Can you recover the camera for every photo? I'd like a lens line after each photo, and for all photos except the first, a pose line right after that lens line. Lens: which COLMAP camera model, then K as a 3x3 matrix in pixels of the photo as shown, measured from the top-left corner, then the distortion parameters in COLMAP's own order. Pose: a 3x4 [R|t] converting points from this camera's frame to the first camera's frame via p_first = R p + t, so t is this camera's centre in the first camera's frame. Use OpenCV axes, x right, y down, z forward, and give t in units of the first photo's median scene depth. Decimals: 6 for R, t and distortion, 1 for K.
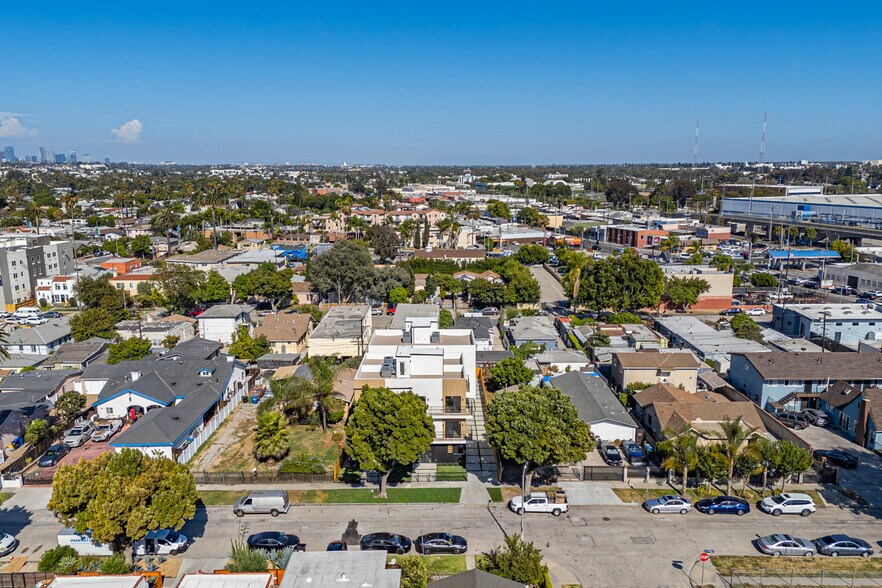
lens RADIAL K [[656.3, 0, 435.7], [0, 656.3, 295.0], [0, 0, 1]] dist [0.050671, -0.008921]
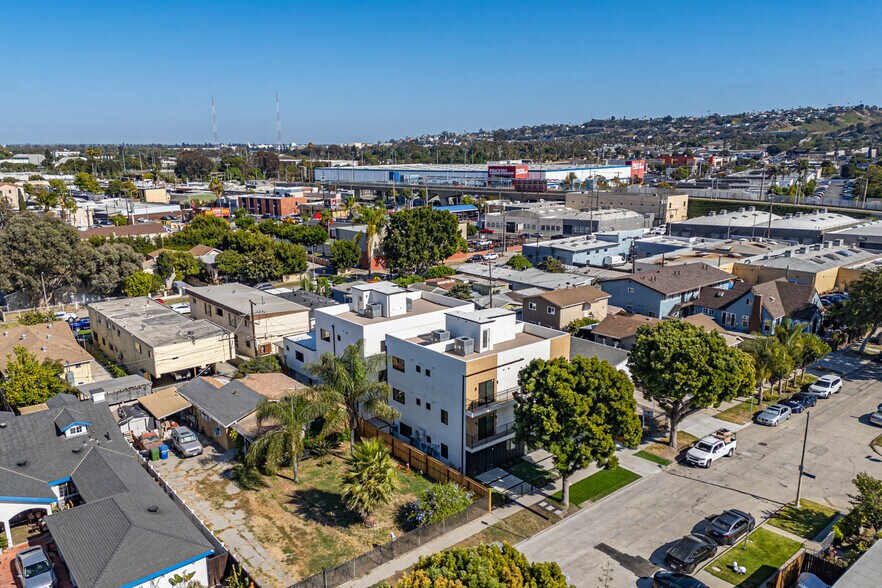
lens RADIAL K [[670.6, 0, 431.0], [0, 670.6, 295.3], [0, 0, 1]] dist [0.062089, -0.049727]
pose [[0.767493, -0.137507, 0.626136, -0.338034], [0.123183, 0.990156, 0.066457, 0.004710], [-0.629111, 0.026124, 0.776876, 0.273902]]
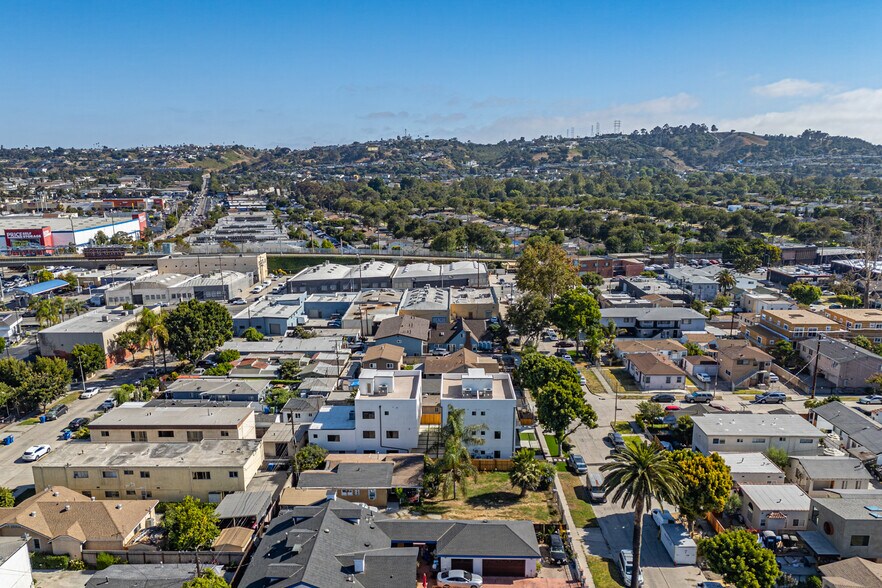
lens RADIAL K [[670.6, 0, 431.0], [0, 670.6, 295.3], [0, 0, 1]] dist [0.062089, -0.049727]
pose [[0.032374, -0.175432, 0.983959, -0.797179], [0.195542, 0.966562, 0.165897, -0.182602], [-0.980161, 0.187035, 0.065596, 0.602269]]
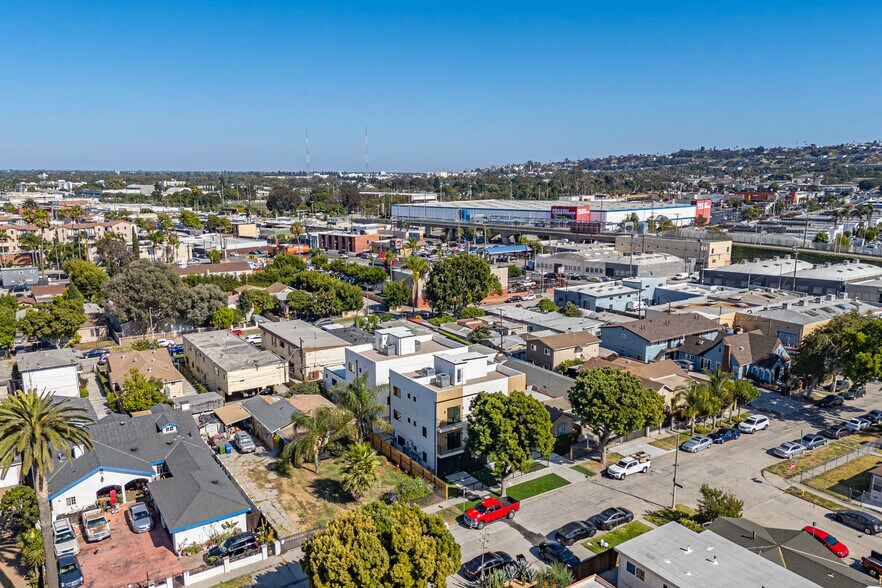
lens RADIAL K [[667.9, 0, 445.0], [0, 667.9, 296.1], [0, 0, 1]] dist [0.076873, -0.082583]
pose [[0.830962, -0.093349, 0.548441, -0.370361], [0.100248, 0.994810, 0.017435, -0.015954], [-0.547222, 0.040492, 0.836007, 0.095443]]
